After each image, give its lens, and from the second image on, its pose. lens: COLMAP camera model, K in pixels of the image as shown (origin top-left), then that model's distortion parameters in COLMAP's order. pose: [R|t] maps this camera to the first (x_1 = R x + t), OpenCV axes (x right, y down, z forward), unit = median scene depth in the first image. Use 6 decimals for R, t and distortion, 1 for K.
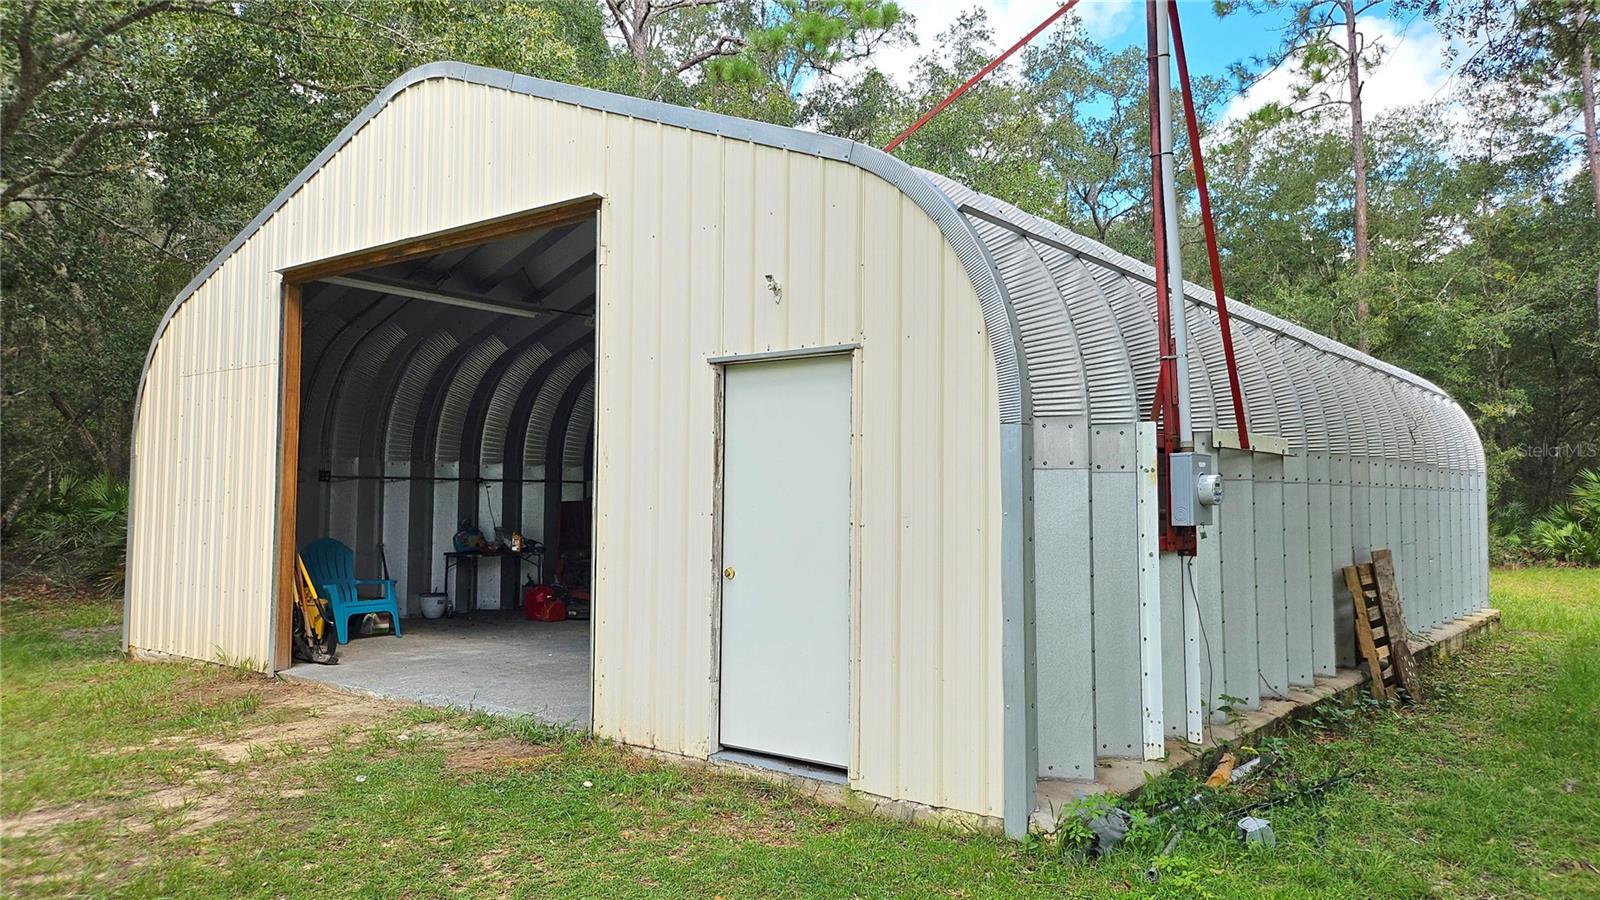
lens RADIAL K [[1136.7, 0, 800.0], [0, 1136.7, 450.0], [0, 0, 1]] dist [0.049323, -0.077999]
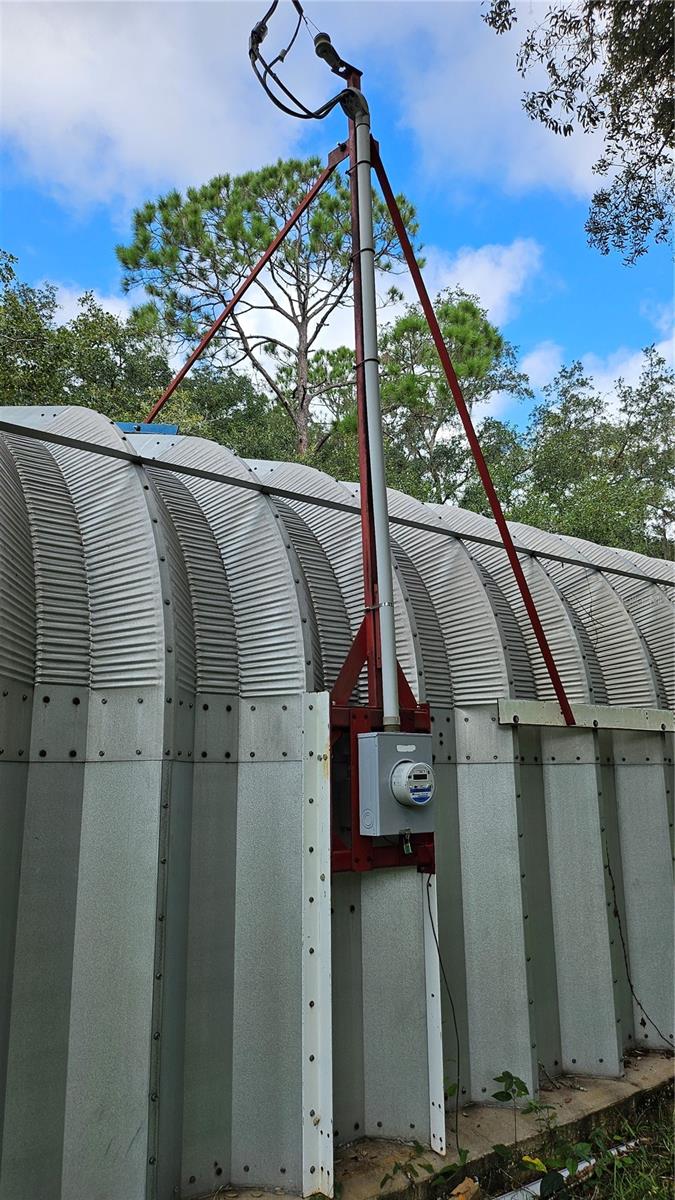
lens RADIAL K [[852.5, 0, 337.5], [0, 852.5, 600.0], [0, 0, 1]] dist [0.049323, -0.077999]
pose [[0.973444, -0.058035, -0.221446, 0.418317], [0.023528, 0.987573, -0.155389, 0.002822], [0.227712, 0.146053, 0.962713, 0.429487]]
